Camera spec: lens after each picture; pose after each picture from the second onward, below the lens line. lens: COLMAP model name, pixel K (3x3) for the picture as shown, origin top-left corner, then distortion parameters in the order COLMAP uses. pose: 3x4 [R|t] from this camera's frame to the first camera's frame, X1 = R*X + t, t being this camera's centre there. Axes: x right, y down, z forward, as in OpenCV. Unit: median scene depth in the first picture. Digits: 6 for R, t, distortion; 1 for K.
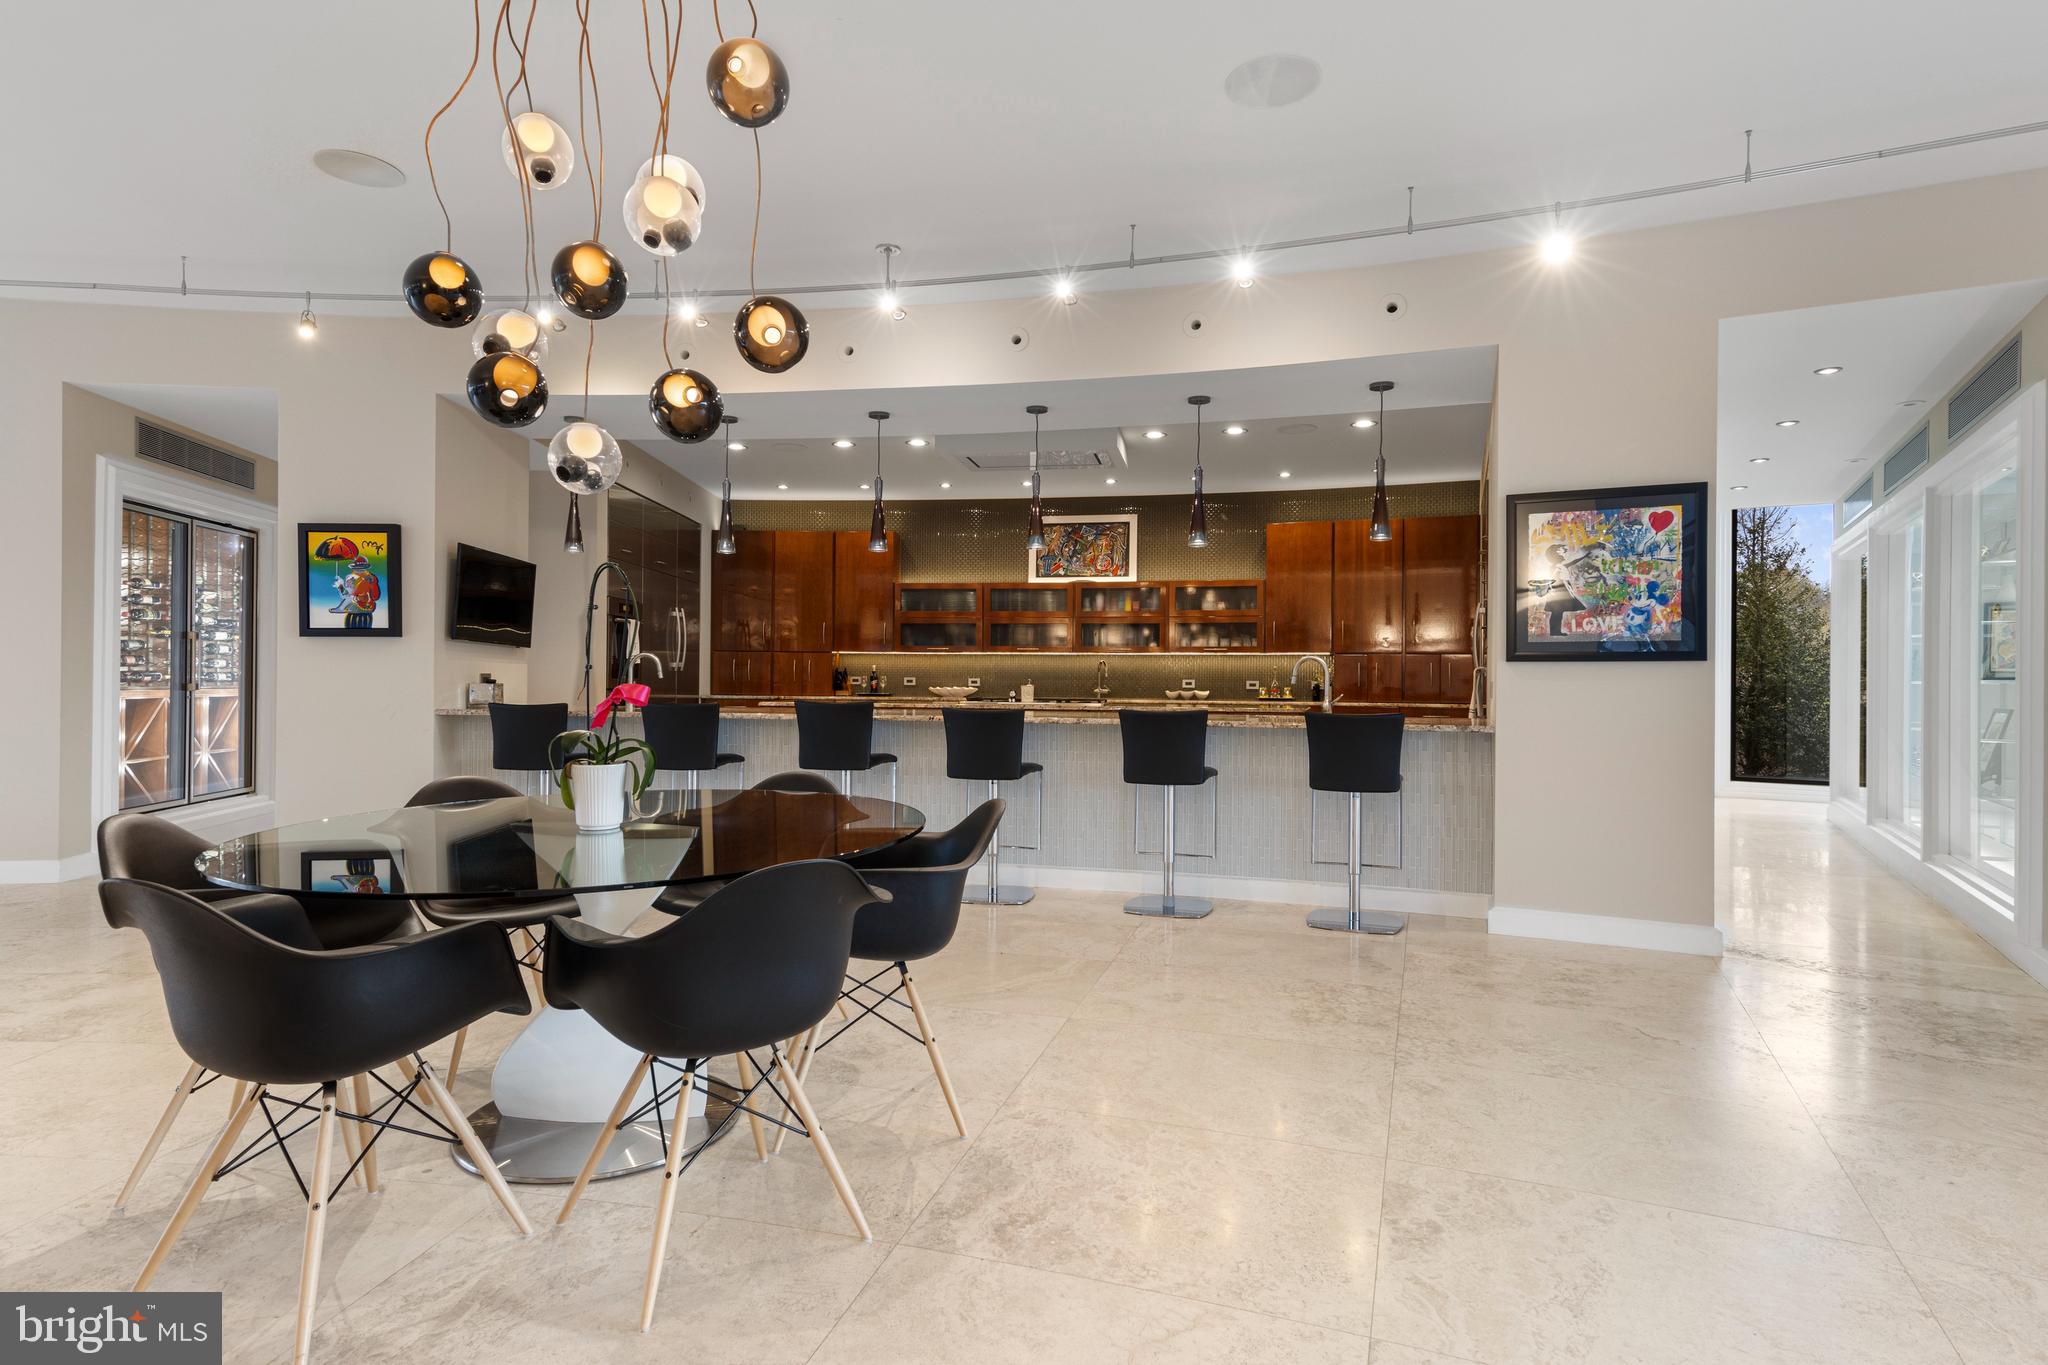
lens RADIAL K [[1058.9, 0, 1020.8], [0, 1058.9, 676.6], [0, 0, 1]] dist [0.004651, 0.000017]
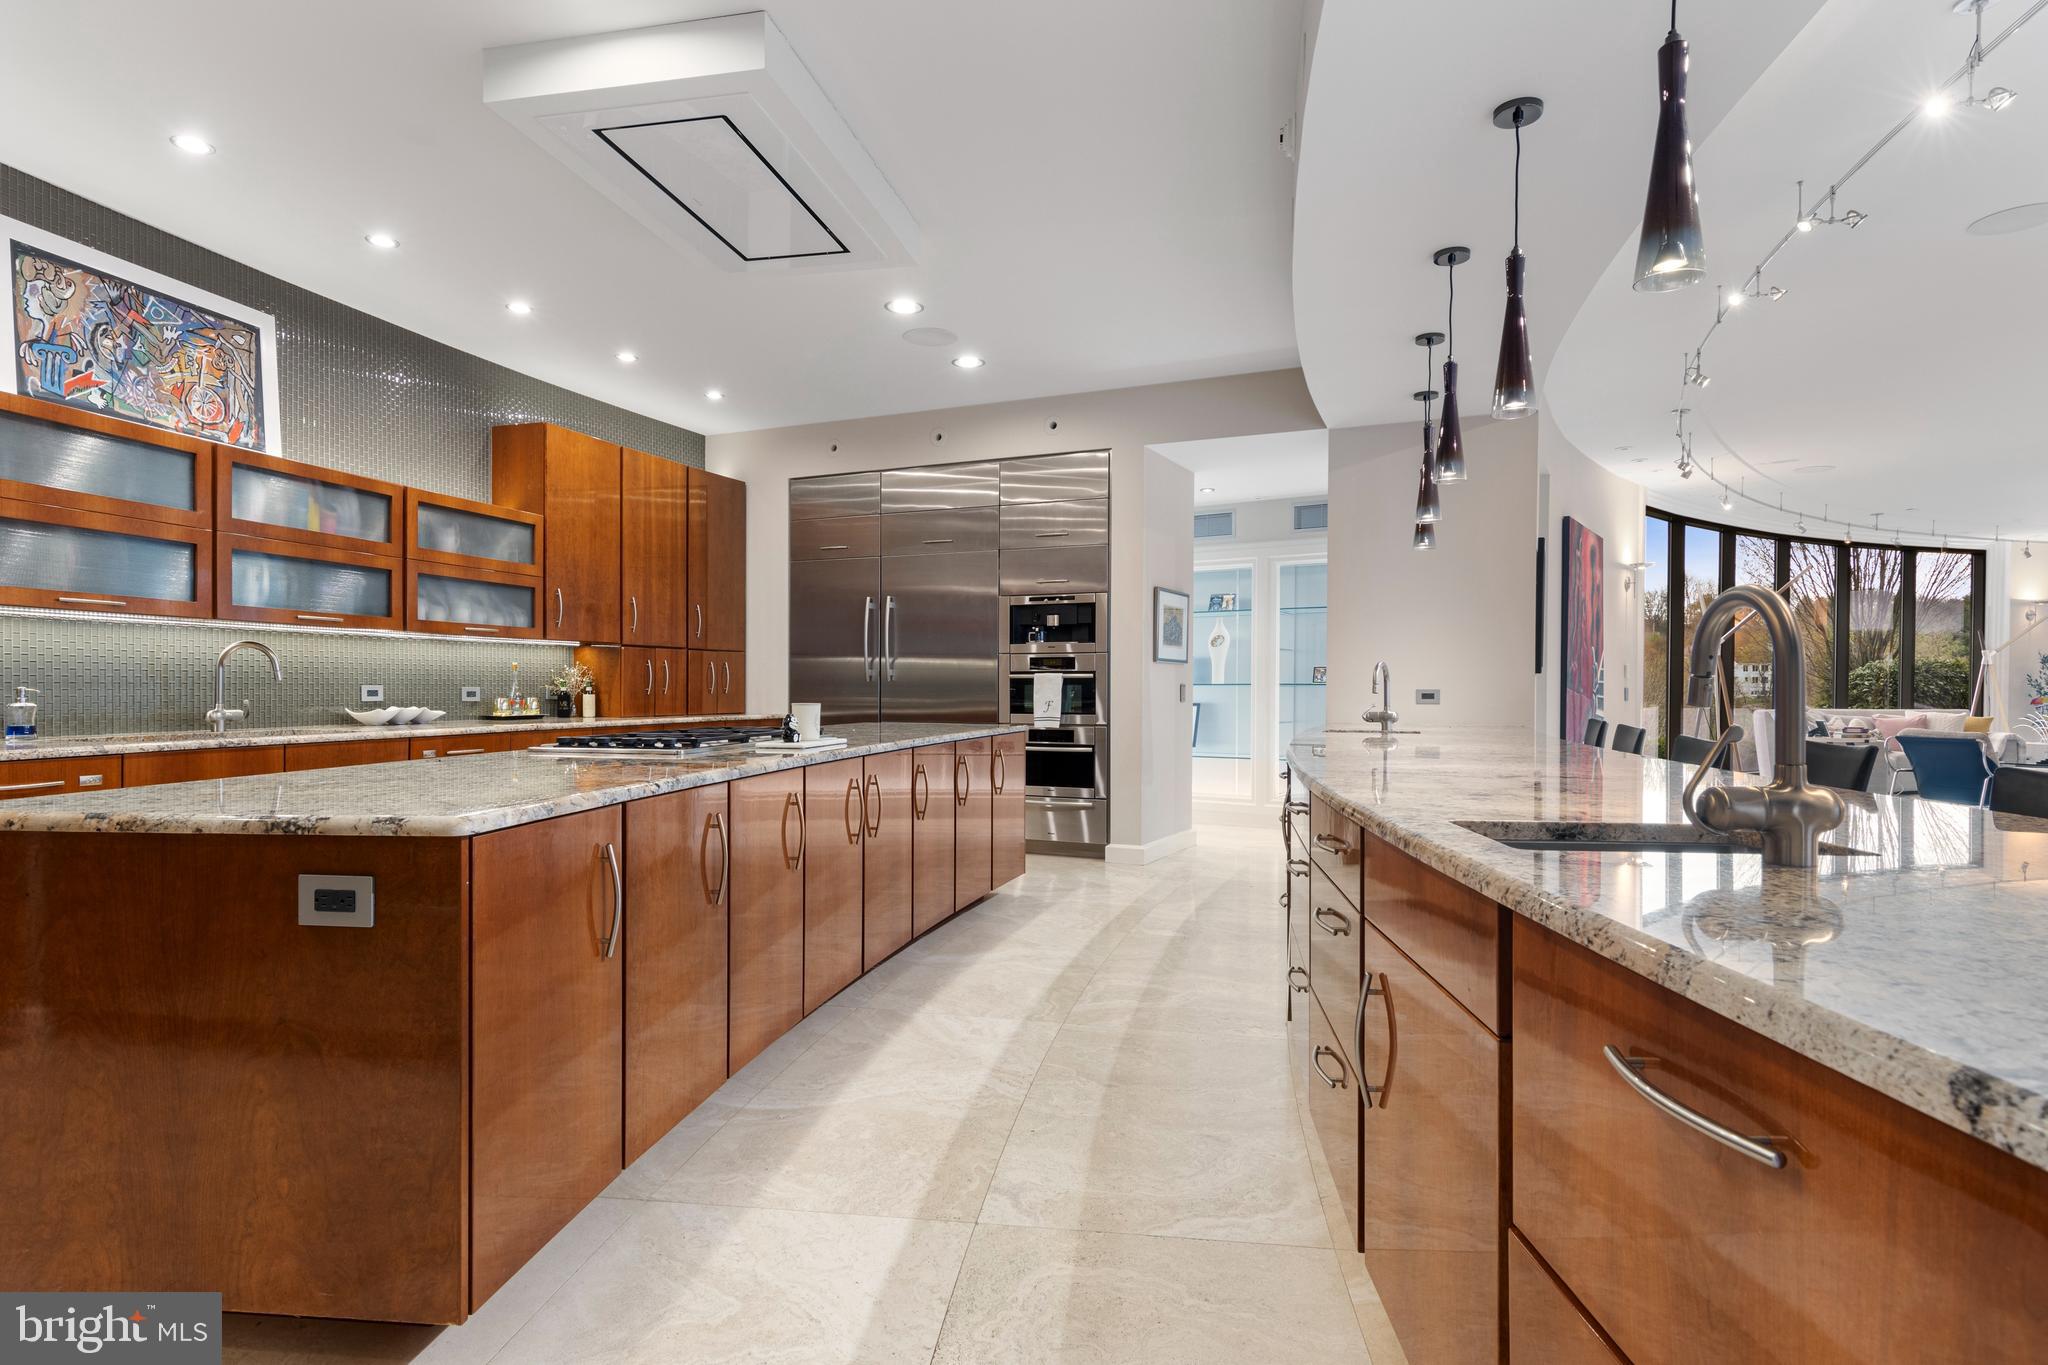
lens RADIAL K [[1058.9, 0, 1026.3], [0, 1058.9, 700.0], [0, 0, 1]] dist [0.004651, 0.000017]
pose [[0.015822, -0.020673, 0.999661, -0.595405], [-0.005396, 0.999770, 0.020761, -0.004427], [-0.999860, -0.005723, 0.015707, 1.196937]]
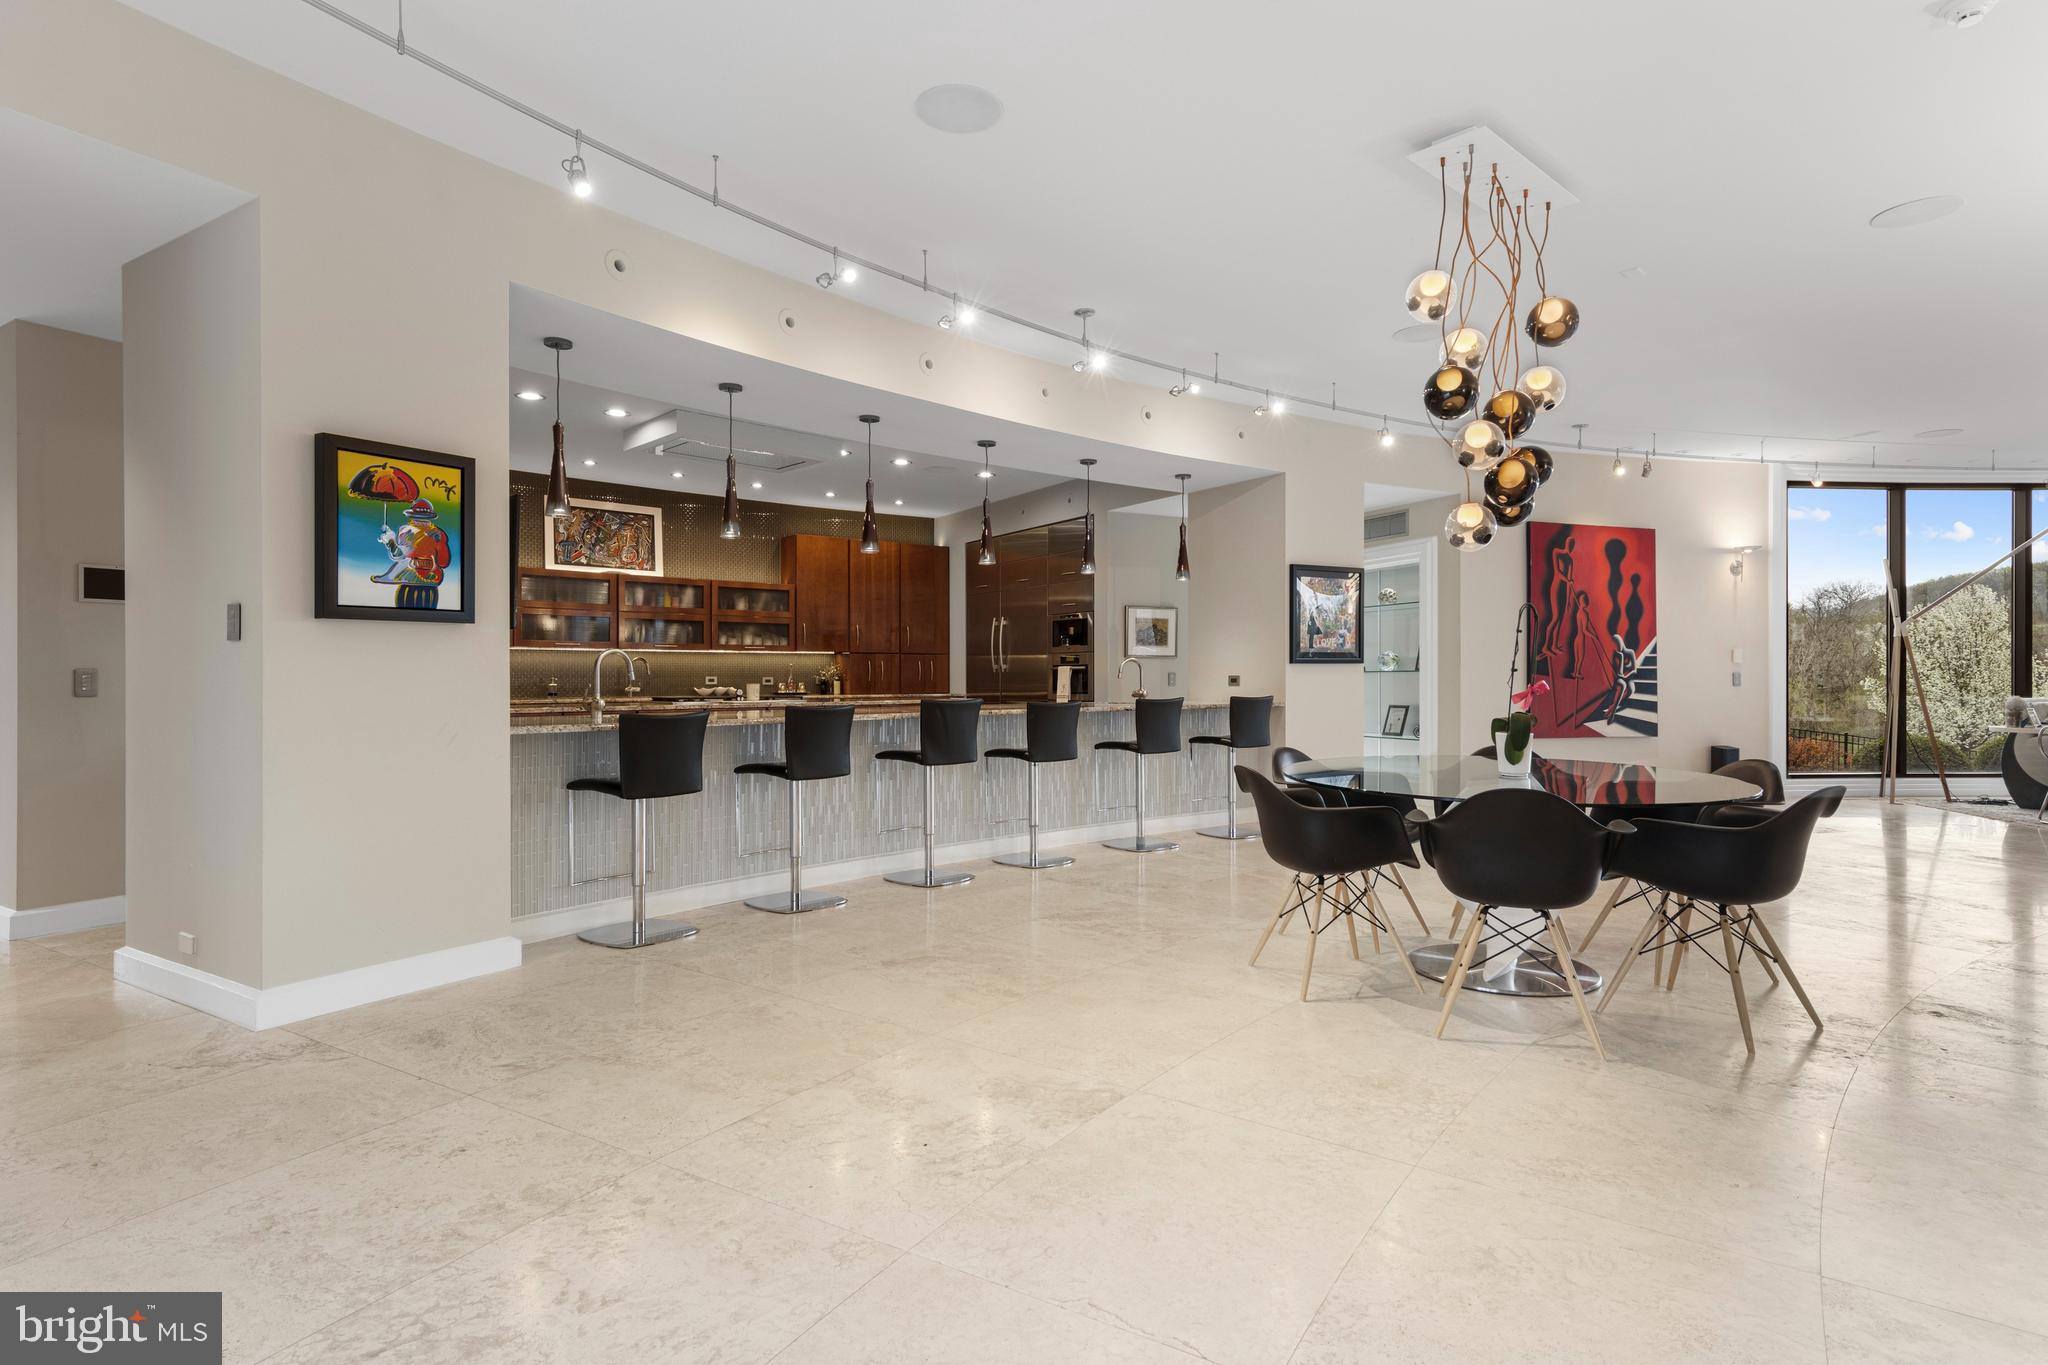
lens RADIAL K [[1058.9, 0, 1021.9], [0, 1058.9, 683.7], [0, 0, 1]] dist [0.004651, 0.000017]
pose [[0.574082, -0.014640, 0.818667, -0.888038], [0.005239, 0.999885, 0.014206, -0.006012], [-0.818781, -0.003867, 0.574093, 0.295428]]
